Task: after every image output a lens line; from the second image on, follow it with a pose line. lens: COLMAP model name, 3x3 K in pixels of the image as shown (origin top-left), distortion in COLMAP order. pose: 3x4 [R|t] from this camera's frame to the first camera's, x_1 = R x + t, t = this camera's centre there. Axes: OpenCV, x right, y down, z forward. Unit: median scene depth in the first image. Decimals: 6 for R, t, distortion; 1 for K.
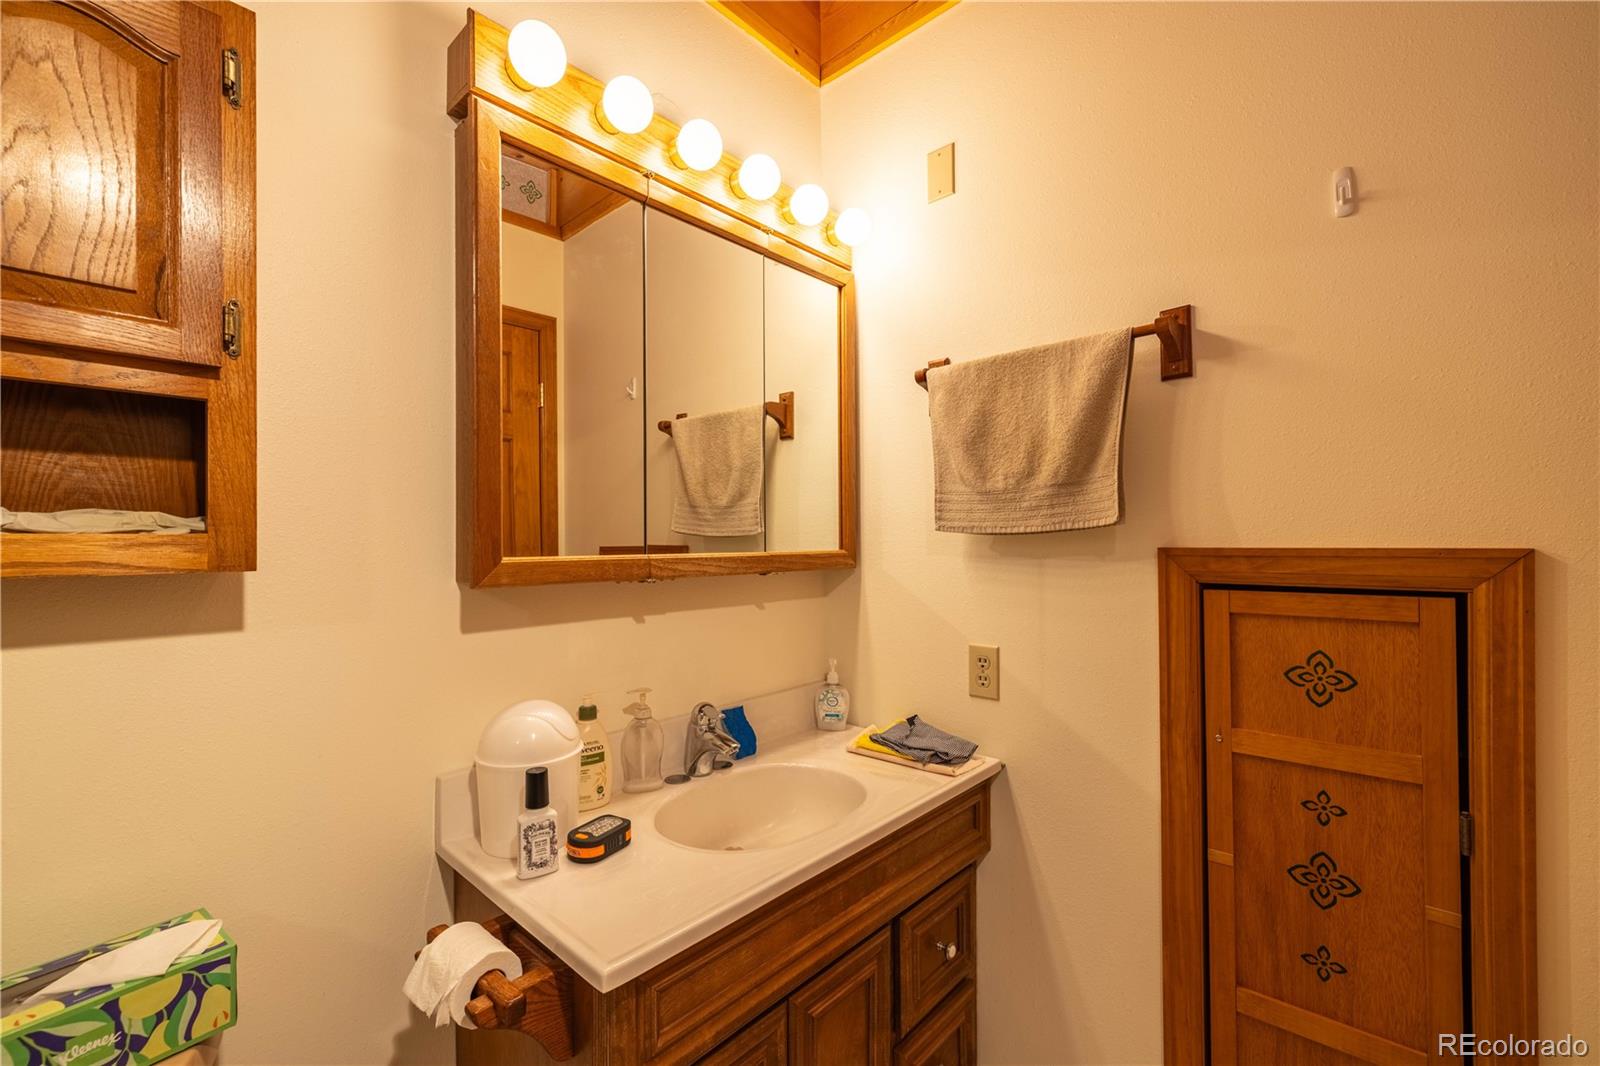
lens RADIAL K [[674.8, 0, 799.5], [0, 674.8, 539.2], [0, 0, 1]] dist [0.000943, 0.000104]
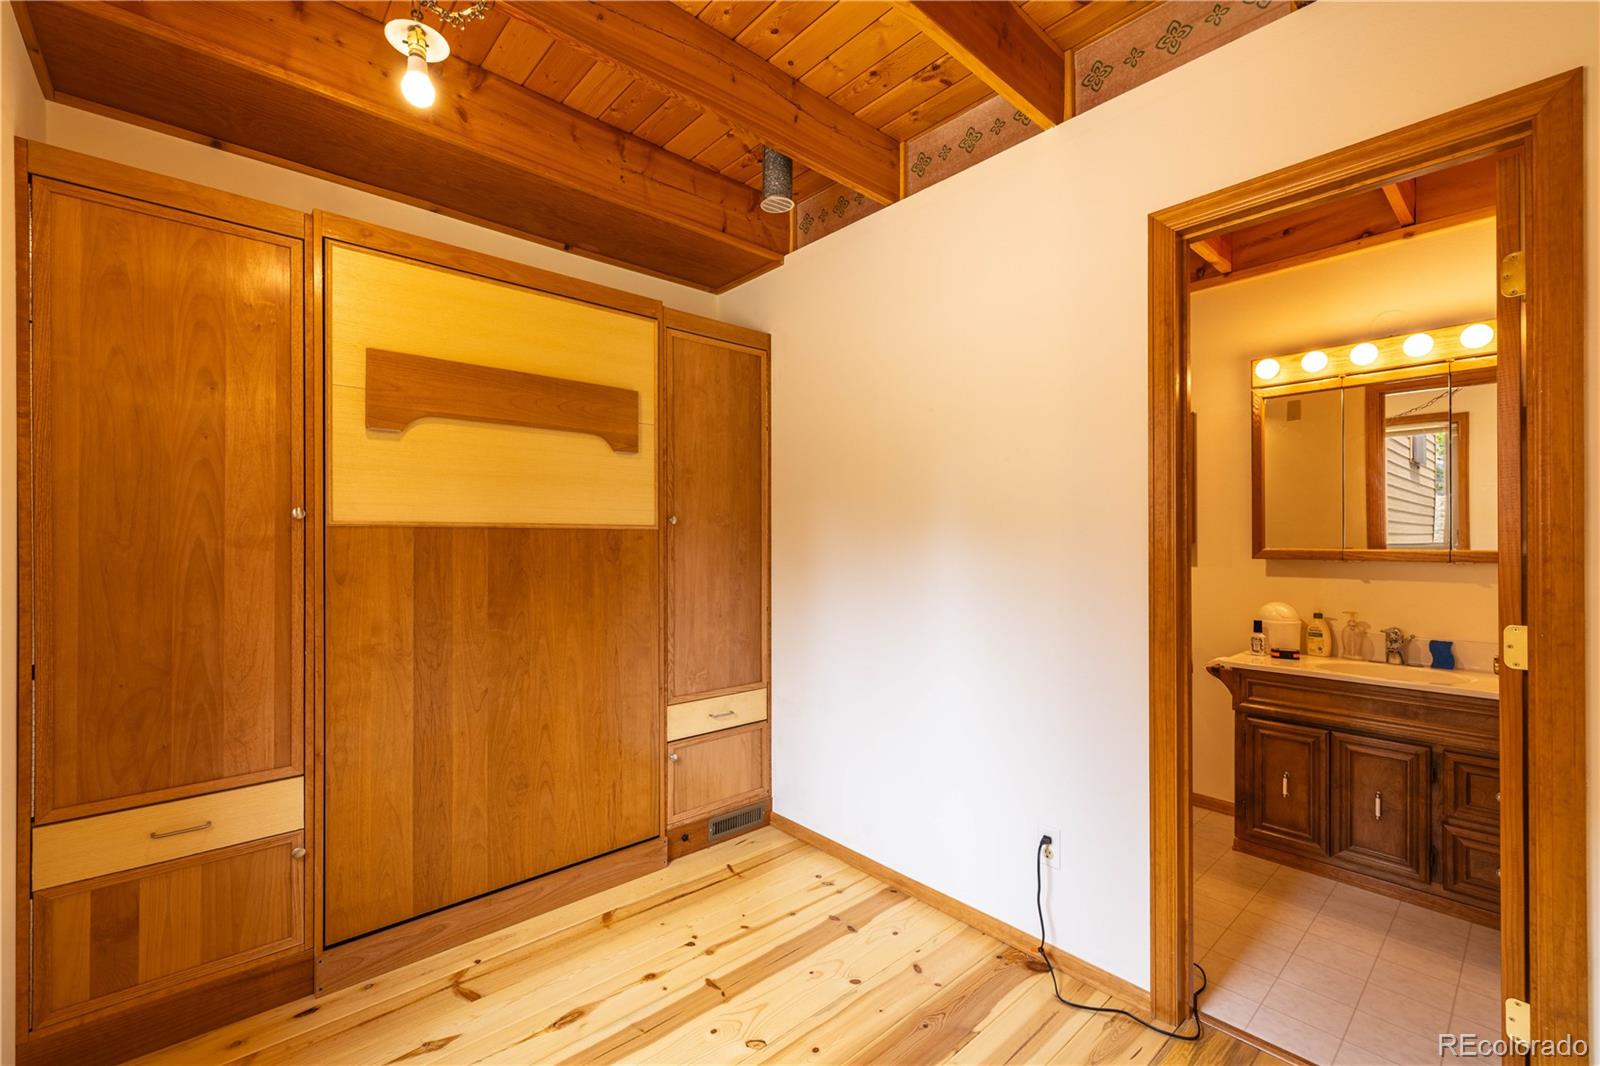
lens RADIAL K [[674.8, 0, 799.5], [0, 674.8, 539.2], [0, 0, 1]] dist [0.000943, 0.000104]
pose [[-0.094277, 0.001411, -0.995545, 2.258010], [0.009112, 0.999958, 0.000554, -0.029451], [0.995504, -0.009019, -0.094286, -0.591643]]
